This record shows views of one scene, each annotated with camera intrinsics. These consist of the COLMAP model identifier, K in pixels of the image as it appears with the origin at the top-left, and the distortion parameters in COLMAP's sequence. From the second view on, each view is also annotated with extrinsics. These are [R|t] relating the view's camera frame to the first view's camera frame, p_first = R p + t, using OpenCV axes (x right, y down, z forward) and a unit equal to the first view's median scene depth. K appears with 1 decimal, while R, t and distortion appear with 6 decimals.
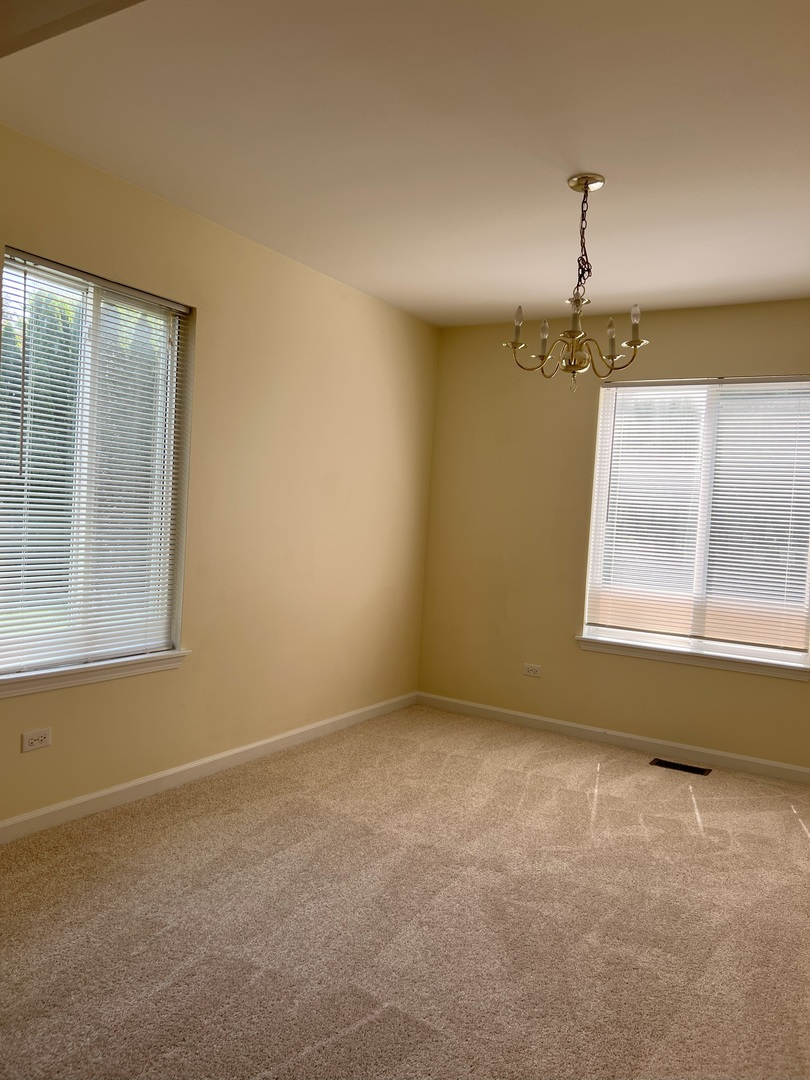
lens RADIAL K [[816.7, 0, 405.0], [0, 816.7, 540.0], [0, 0, 1]] dist [0.054846, -0.057833]
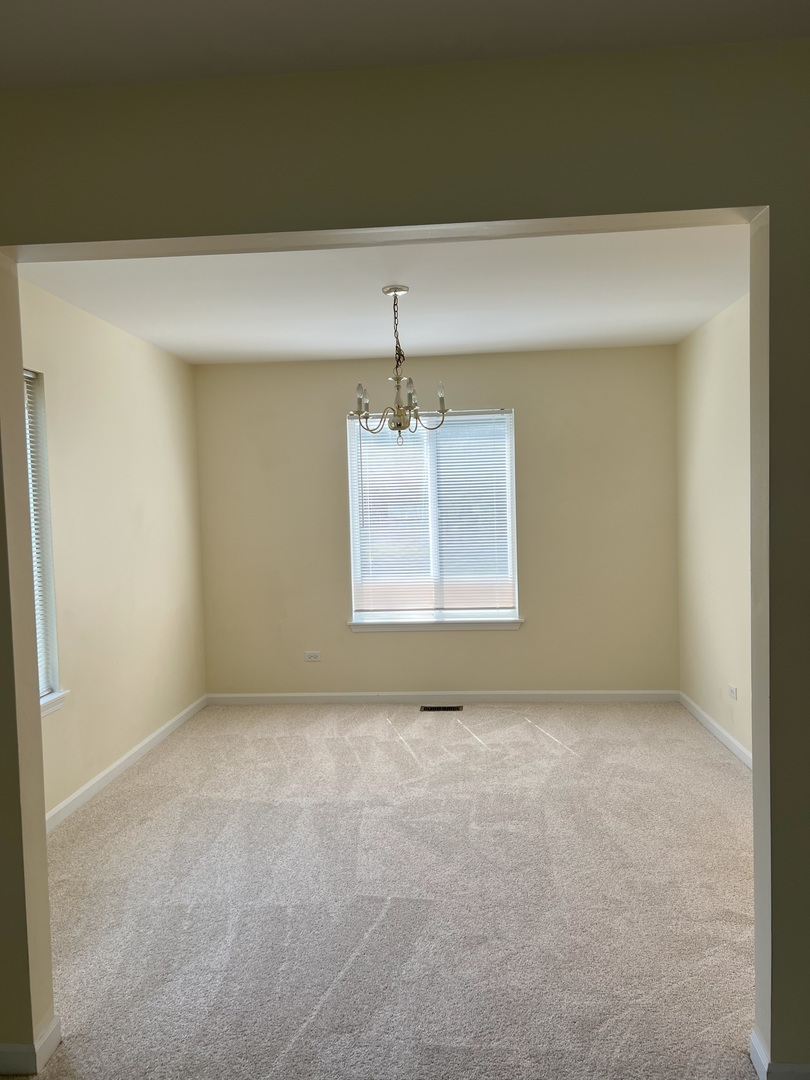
lens RADIAL K [[816.7, 0, 405.0], [0, 816.7, 540.0], [0, 0, 1]] dist [0.054846, -0.057833]
pose [[0.885902, -0.105123, 0.451805, -0.344883], [0.095077, 0.994454, 0.044955, -0.069896], [-0.454025, 0.003130, 0.890983, -0.171634]]
